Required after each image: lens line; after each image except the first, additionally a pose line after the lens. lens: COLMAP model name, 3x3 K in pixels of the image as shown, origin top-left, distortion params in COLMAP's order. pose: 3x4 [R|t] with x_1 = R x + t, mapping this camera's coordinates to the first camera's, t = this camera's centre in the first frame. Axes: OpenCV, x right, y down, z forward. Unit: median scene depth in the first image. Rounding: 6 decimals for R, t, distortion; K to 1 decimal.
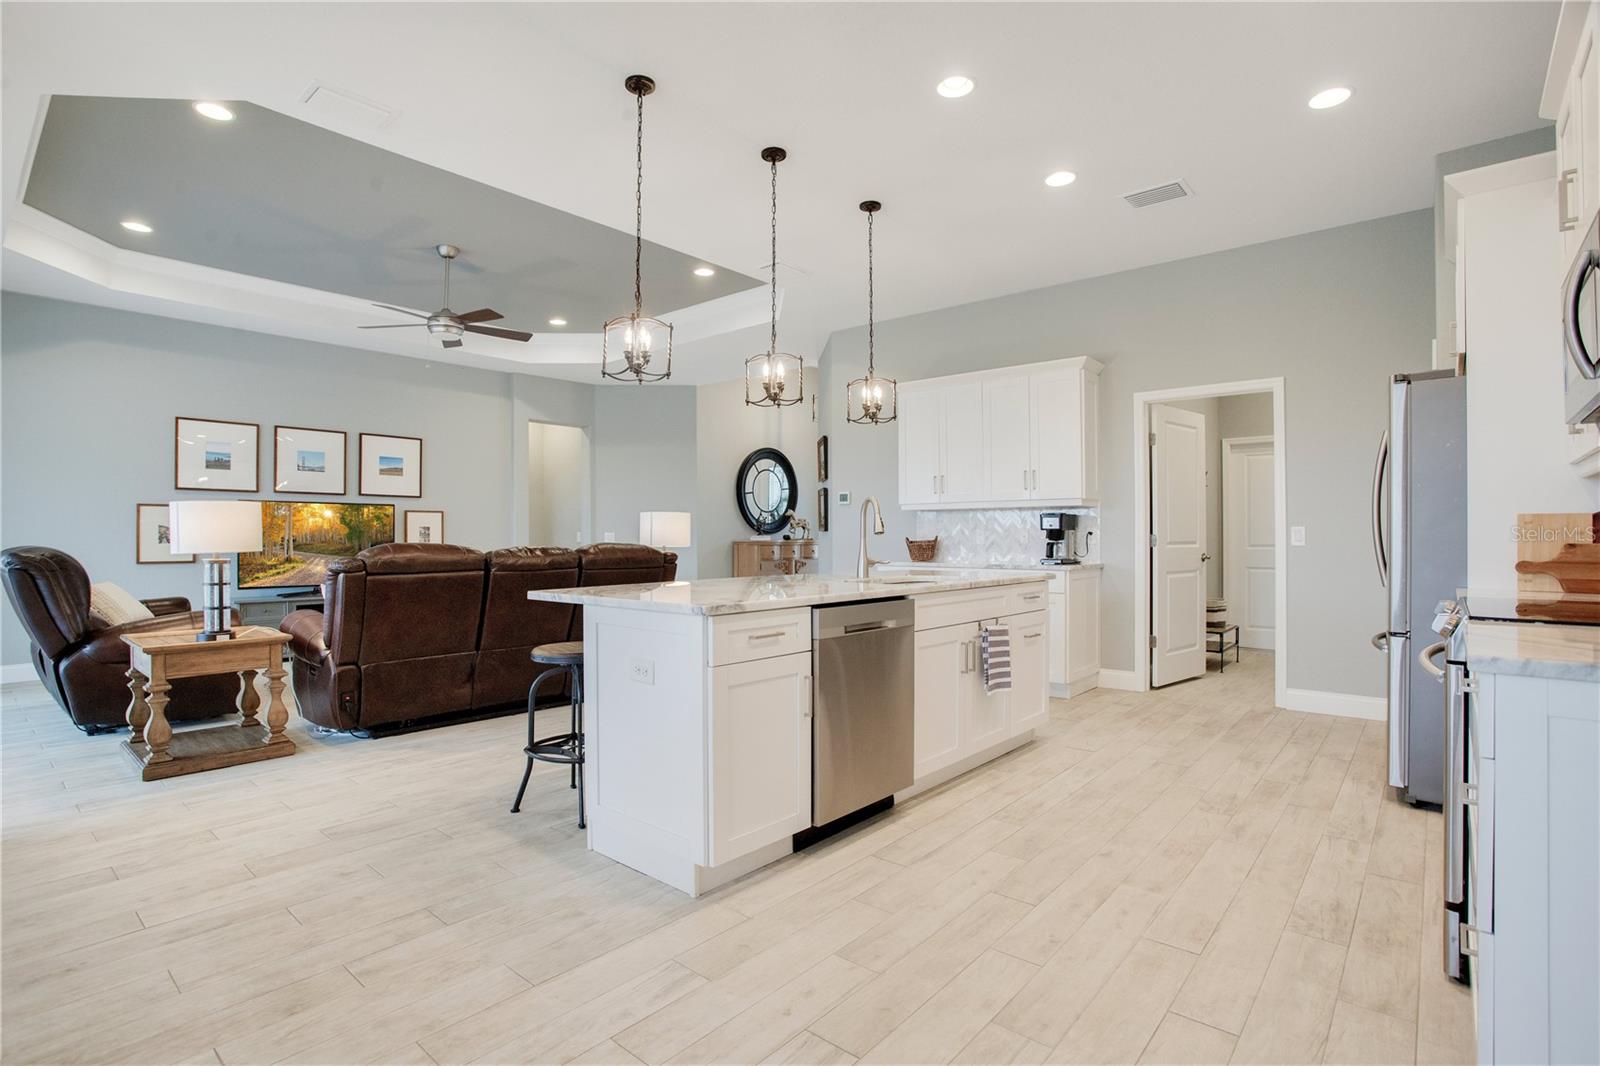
lens RADIAL K [[772.2, 0, 800.0], [0, 772.2, 533.0], [0, 0, 1]] dist [-0.043528, 0.000381]
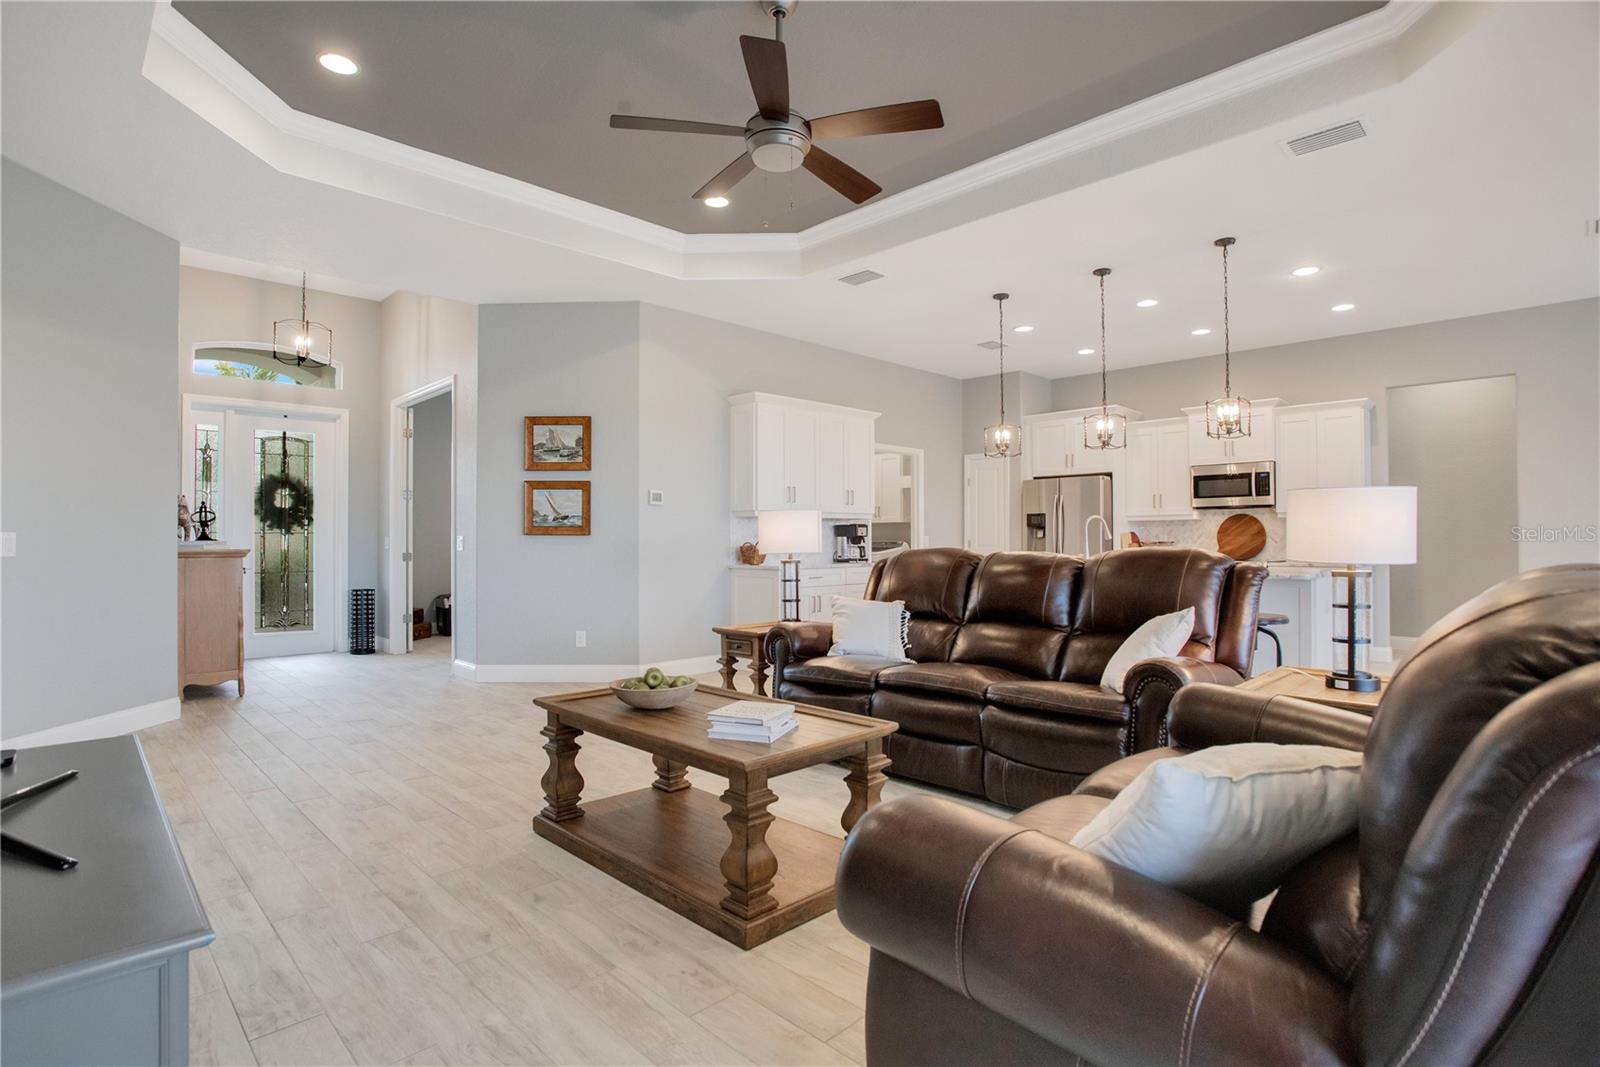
lens RADIAL K [[800.6, 0, 790.1], [0, 800.6, 535.3], [0, 0, 1]] dist [-0.050852, 0.021159]
pose [[0.089041, 0.012113, 0.995954, -1.313471], [-0.002563, 0.999926, -0.011932, 0.011960], [-0.996025, -0.001490, 0.089066, 1.241995]]
